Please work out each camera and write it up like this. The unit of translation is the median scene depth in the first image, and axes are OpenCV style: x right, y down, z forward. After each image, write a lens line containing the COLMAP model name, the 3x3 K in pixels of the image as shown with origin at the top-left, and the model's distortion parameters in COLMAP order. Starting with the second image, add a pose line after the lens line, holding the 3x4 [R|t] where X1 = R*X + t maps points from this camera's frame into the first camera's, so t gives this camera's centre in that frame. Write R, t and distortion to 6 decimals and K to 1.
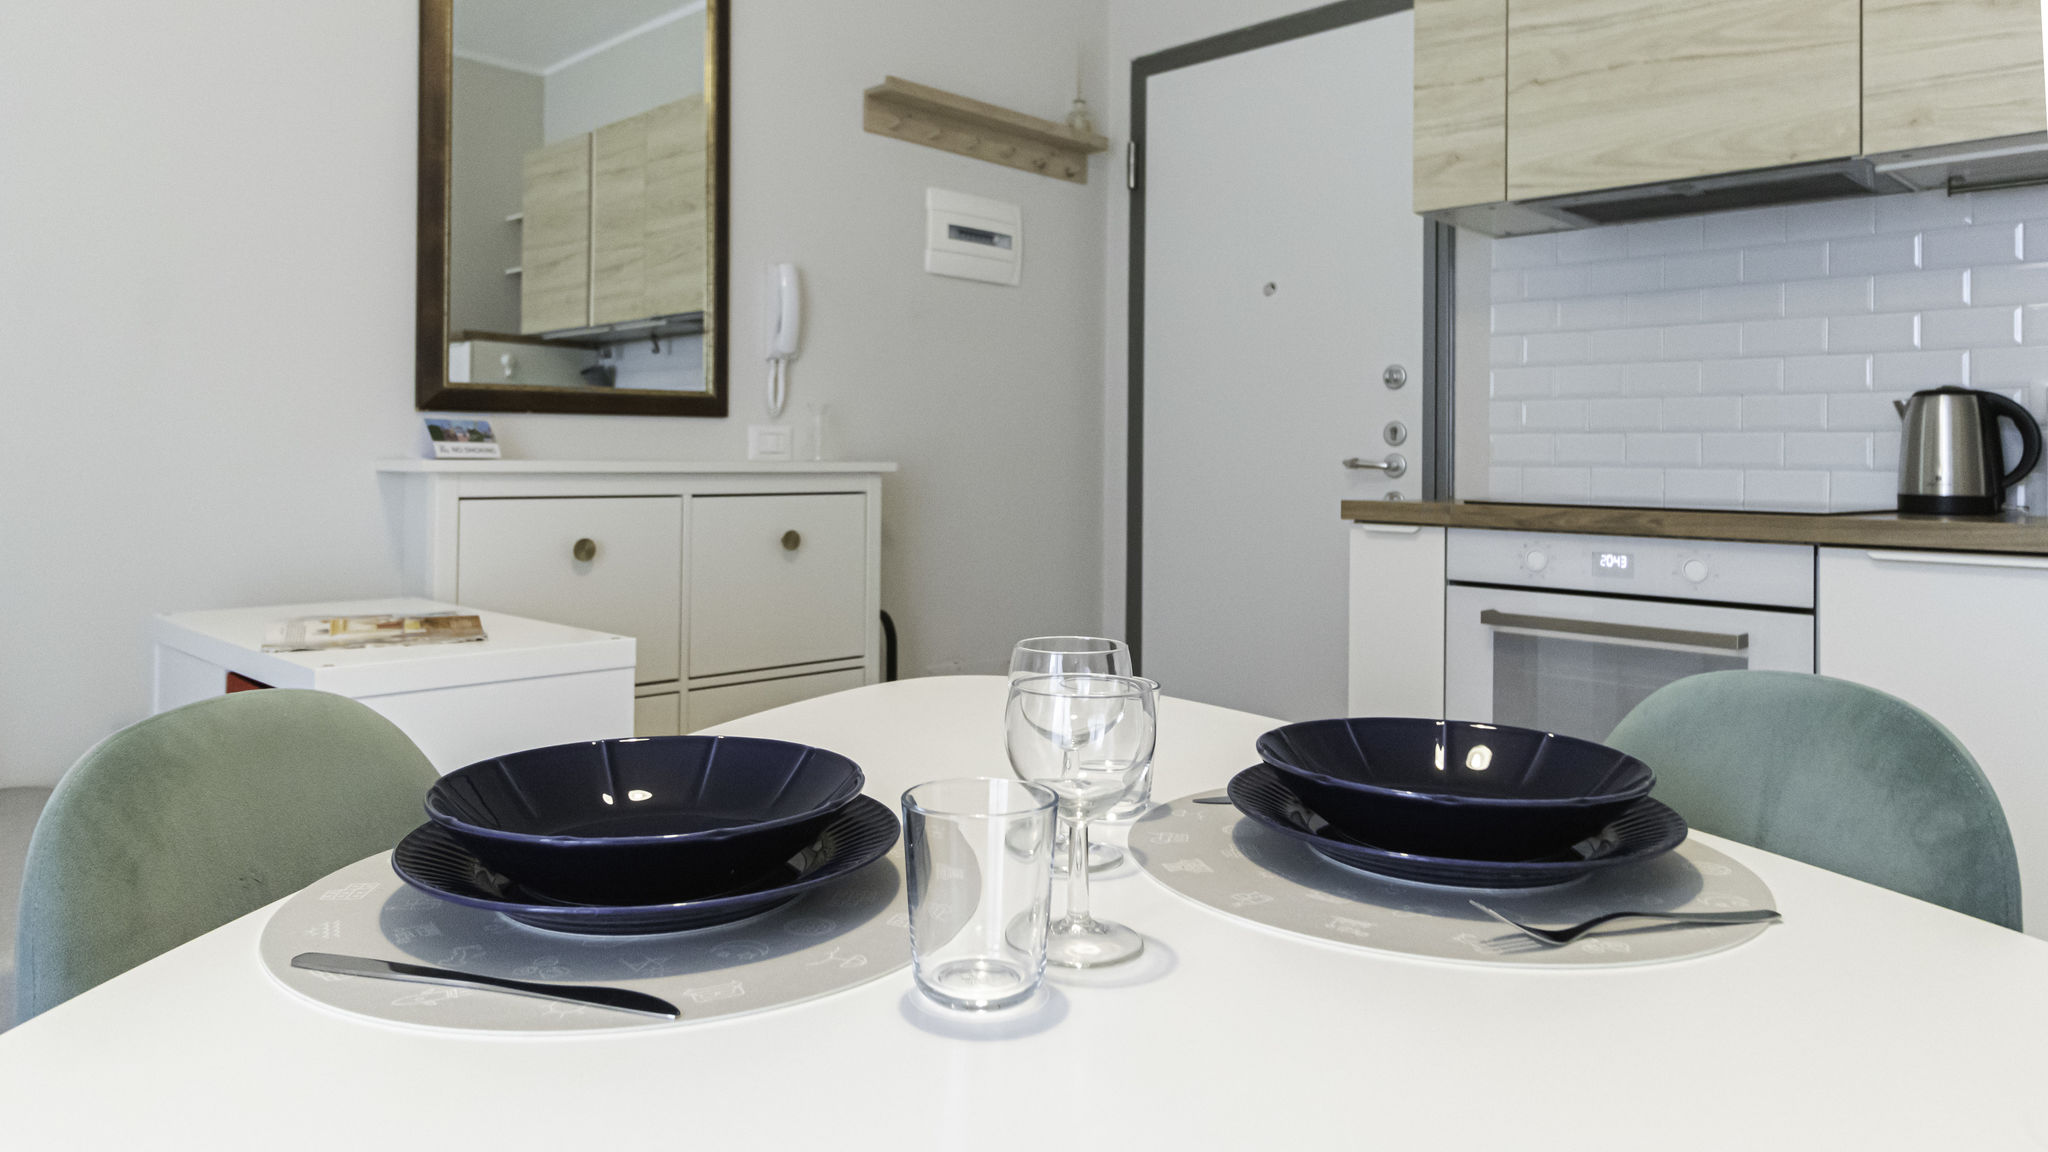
lens RADIAL K [[1315.2, 0, 988.3], [0, 1315.2, 433.3], [0, 0, 1]] dist [0.007467, -0.002511]
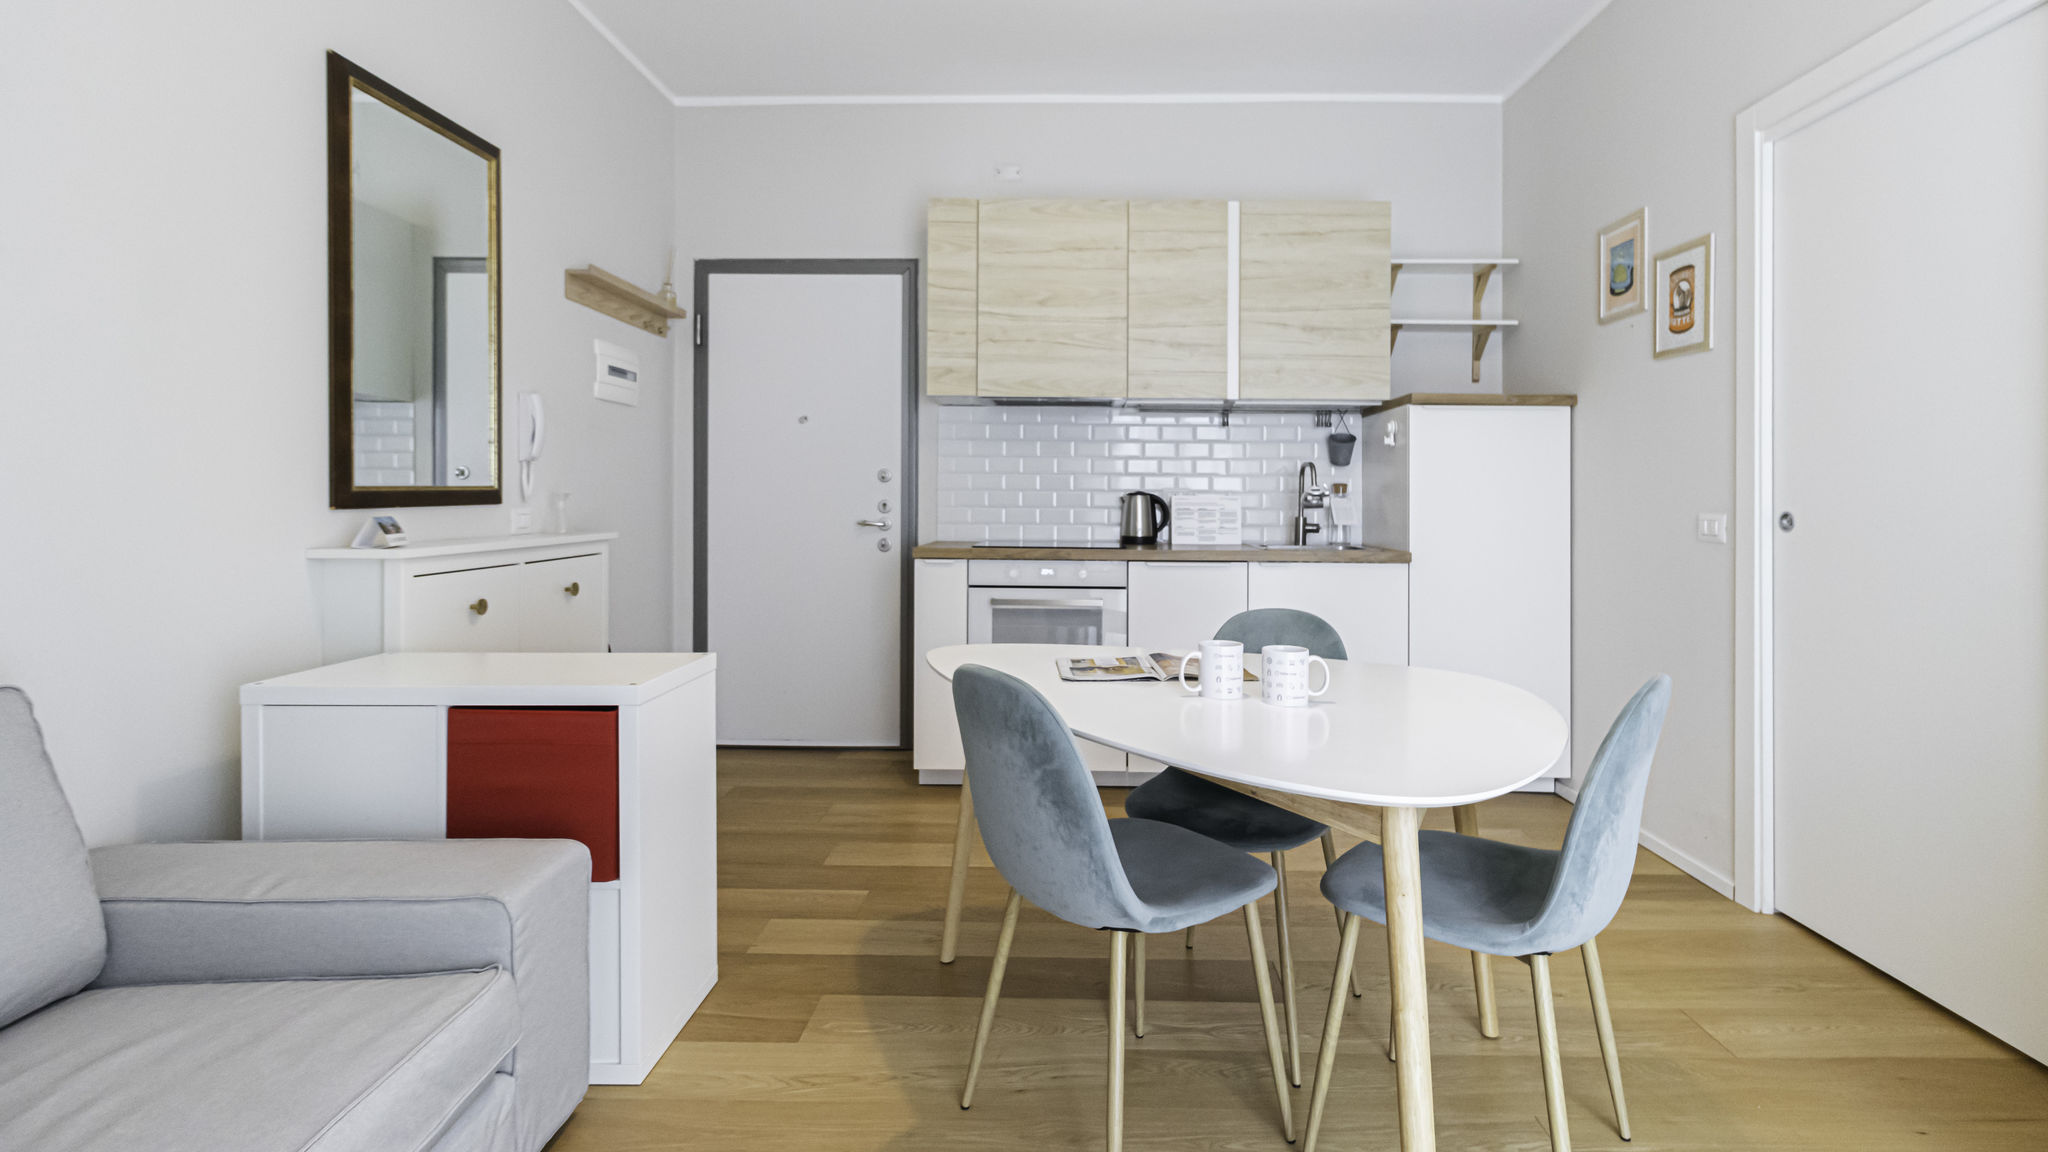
lens RADIAL K [[964.5, 0, 1032.6], [0, 964.5, 501.2], [0, 0, 1]] dist [-0.001331, -0.000593]
pose [[0.726350, -0.010504, 0.687245, -0.569071], [-0.011596, 0.999554, 0.027534, -0.057358], [-0.687227, -0.027969, 0.725904, -0.140708]]
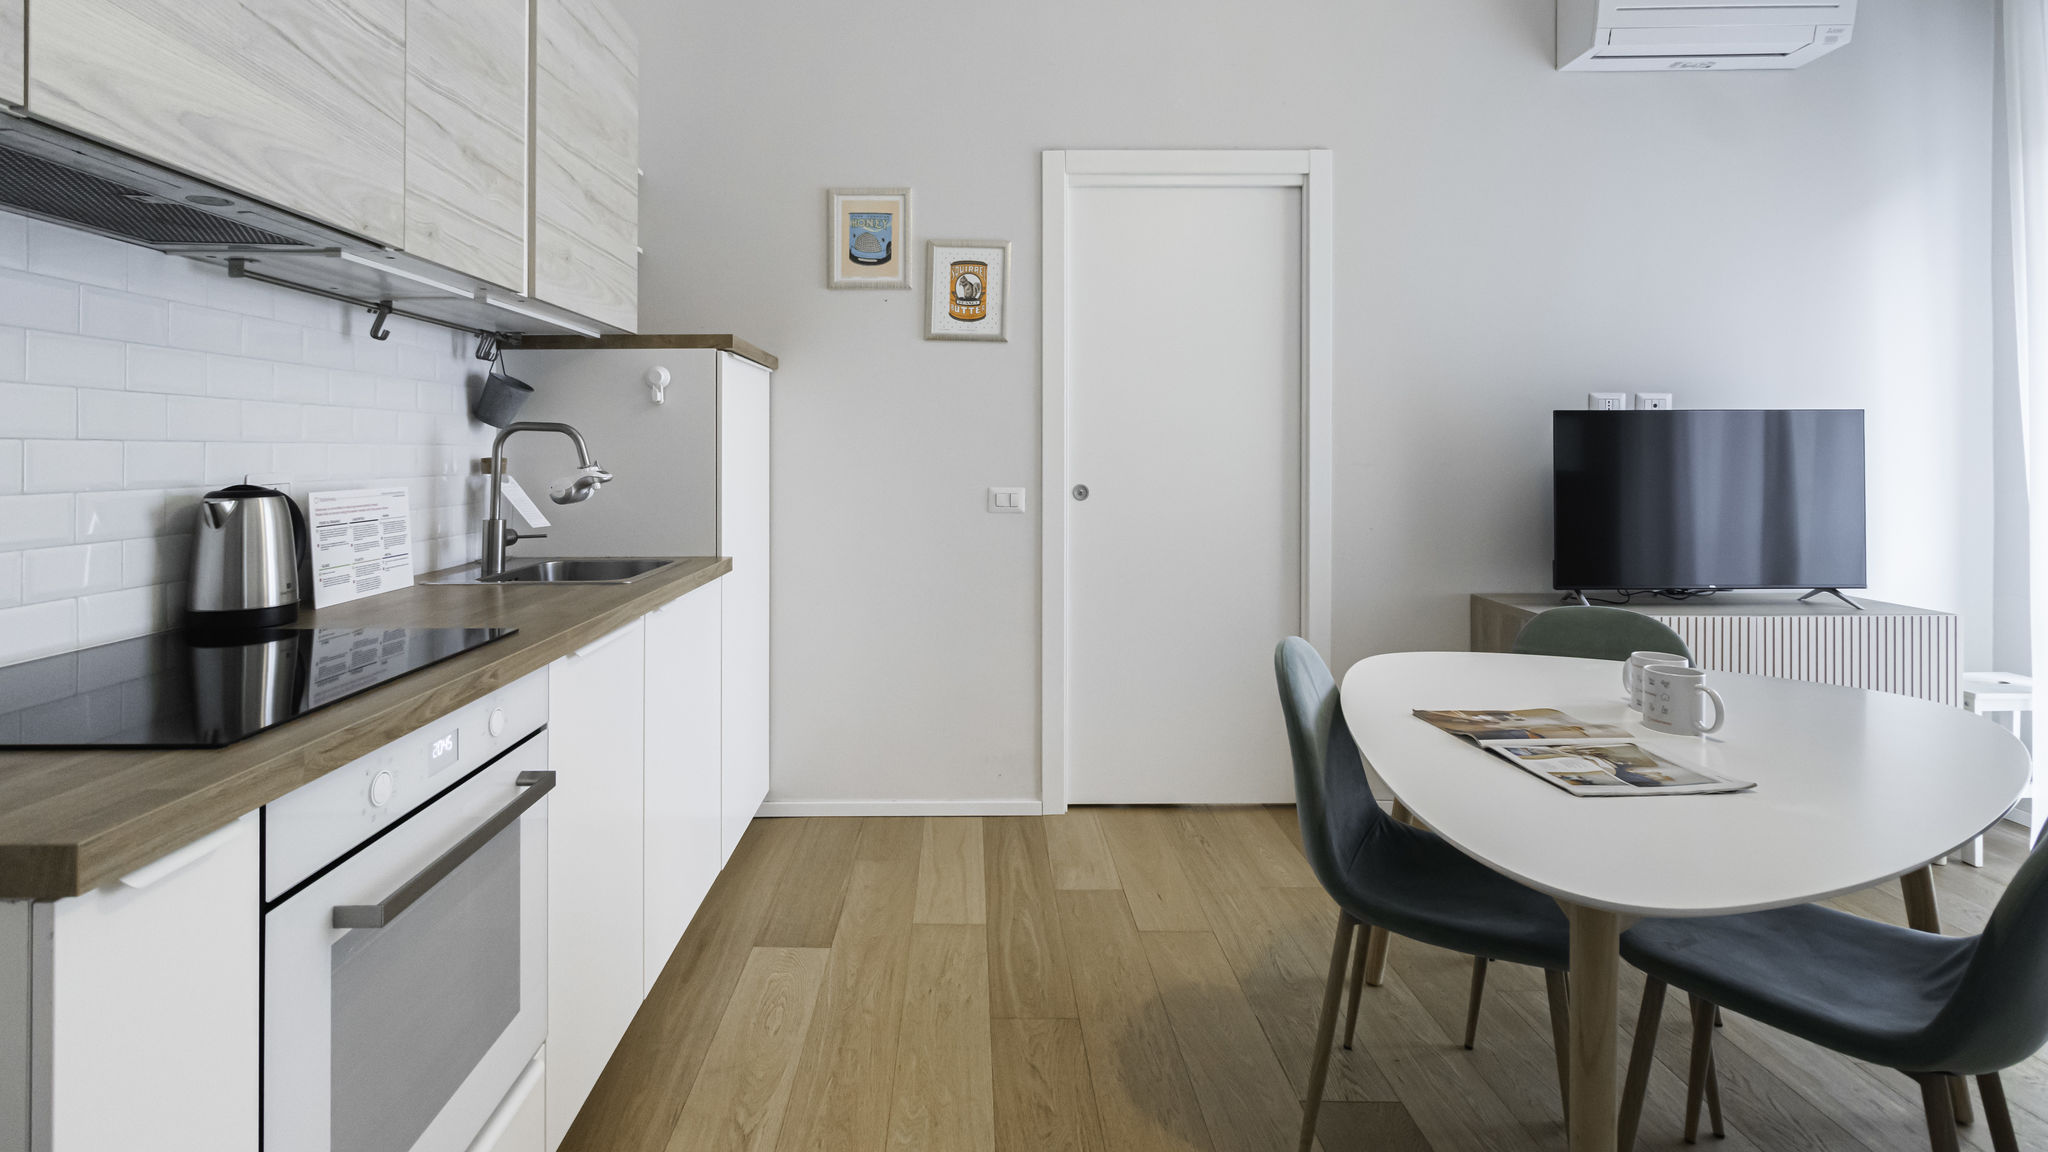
lens RADIAL K [[968.9, 0, 969.8], [0, 968.9, 438.2], [0, 0, 1]] dist [0.003845, 0.000976]
pose [[-0.730836, -0.006177, 0.682525, -0.091994], [-0.025201, 0.999521, -0.017939, -0.061814], [-0.682088, -0.030310, -0.730642, 1.027236]]
